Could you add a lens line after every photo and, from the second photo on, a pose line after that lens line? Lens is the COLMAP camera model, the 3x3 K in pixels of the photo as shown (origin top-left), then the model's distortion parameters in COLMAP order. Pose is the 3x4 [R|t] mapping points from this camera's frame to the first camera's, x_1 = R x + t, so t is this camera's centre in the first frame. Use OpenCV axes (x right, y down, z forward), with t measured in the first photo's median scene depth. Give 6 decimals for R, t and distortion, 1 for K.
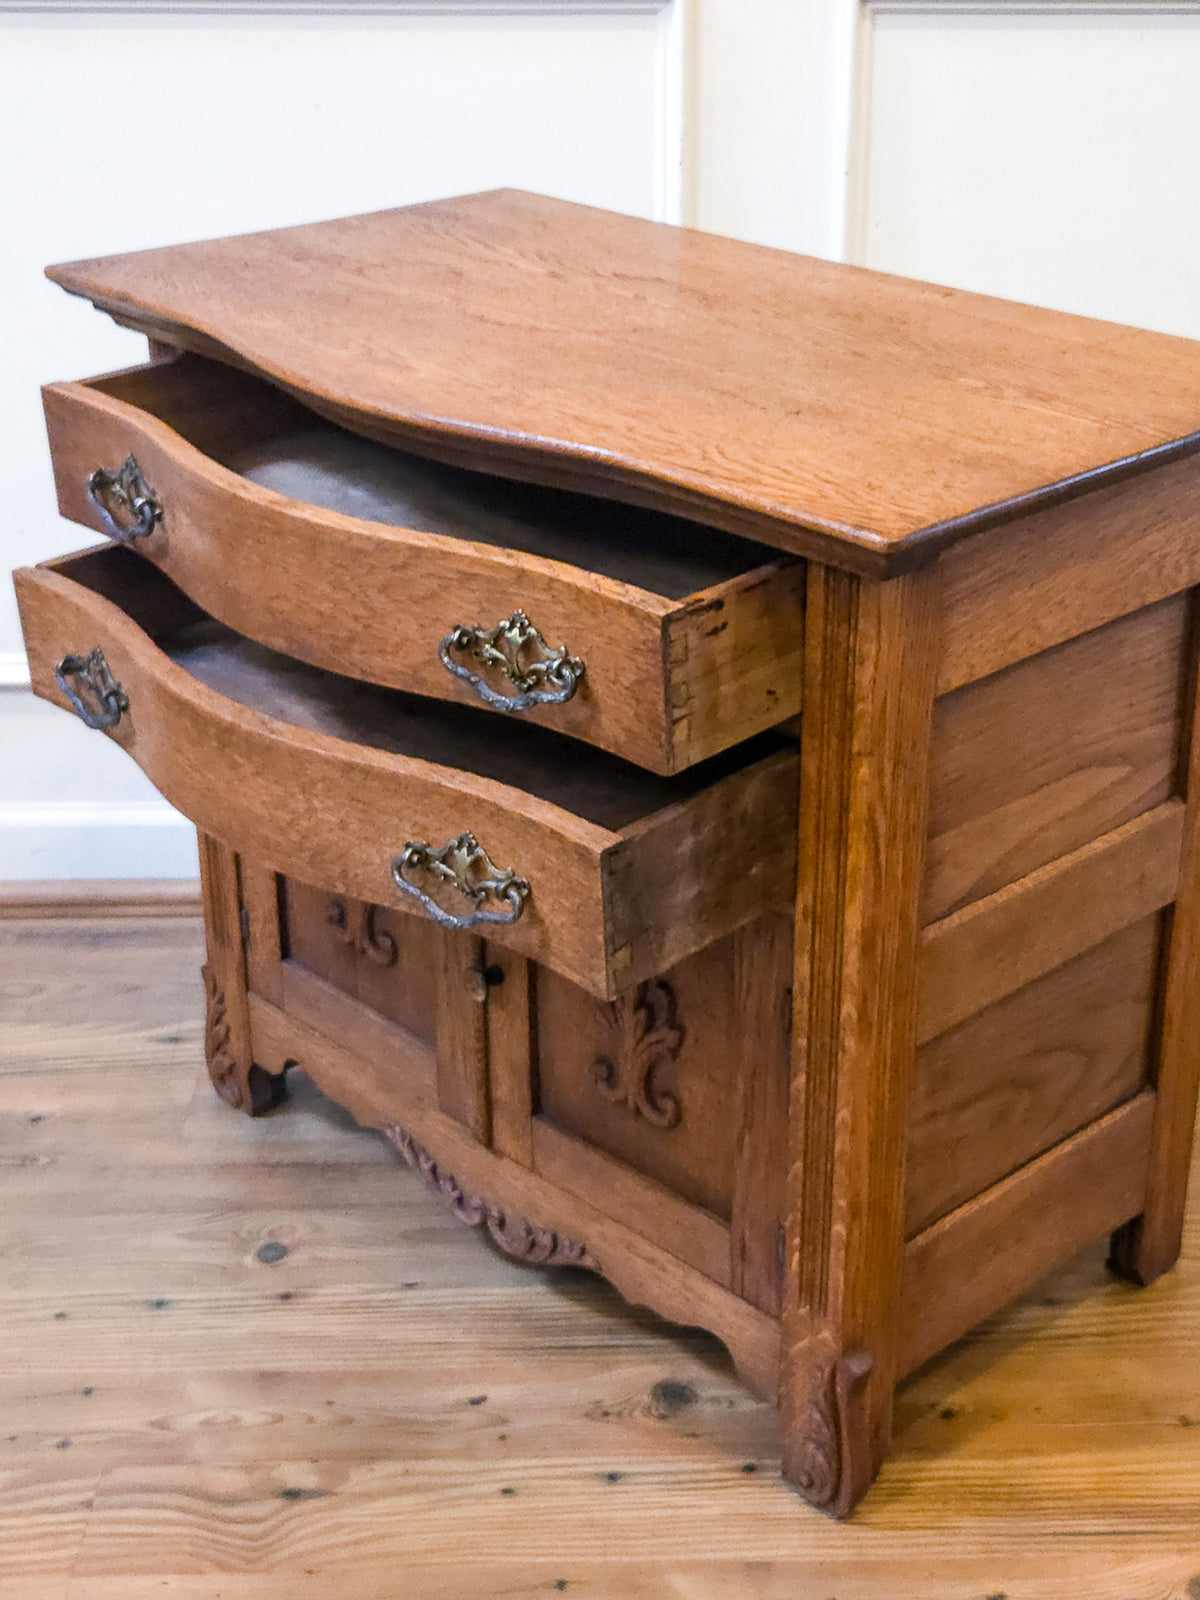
lens RADIAL K [[2267.9, 0, 600.0], [0, 2267.9, 800.0], [0, 0, 1]] dist [-0.006255, -0.082341]
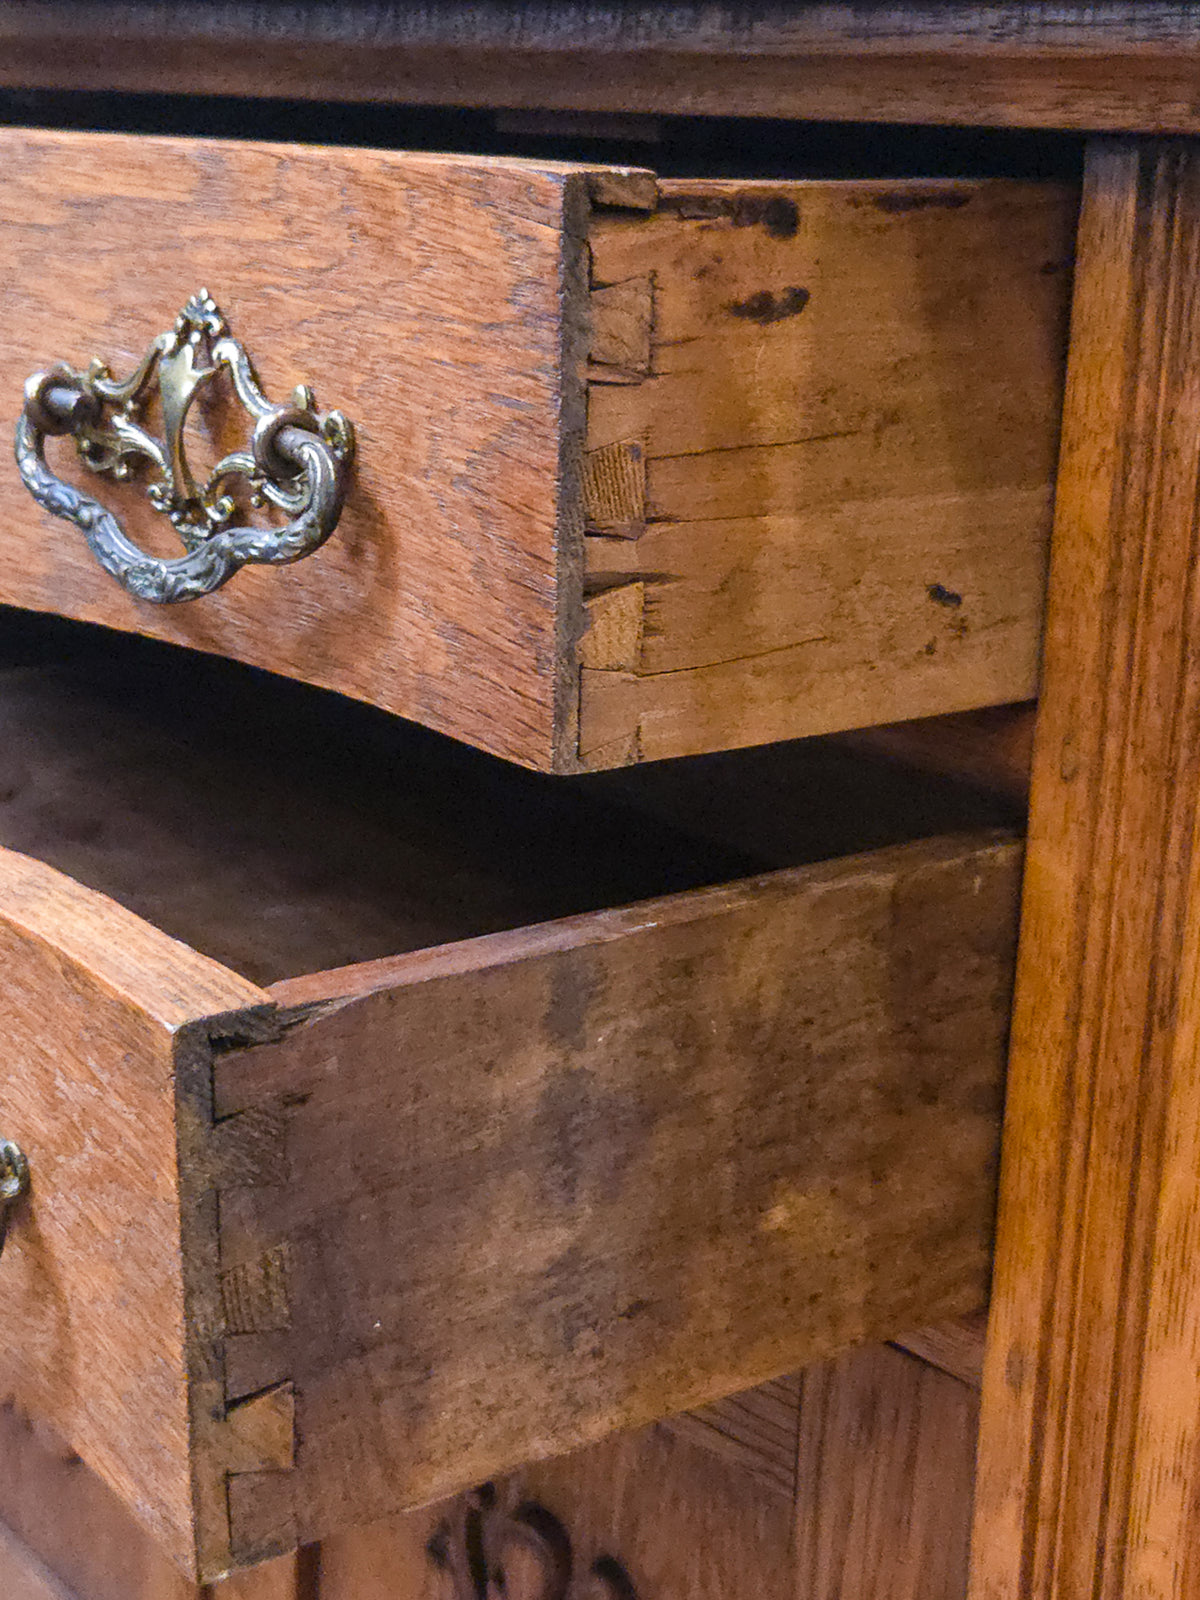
lens RADIAL K [[1942.3, 0, 600.0], [0, 1942.3, 800.0], [0, 0, 1]] dist [0.035579, -0.023971]
pose [[0.983700, 0.079772, -0.161152, 0.074743], [-0.123445, 0.951245, -0.282654, 0.062364], [0.130748, 0.297941, 0.945588, 0.746010]]
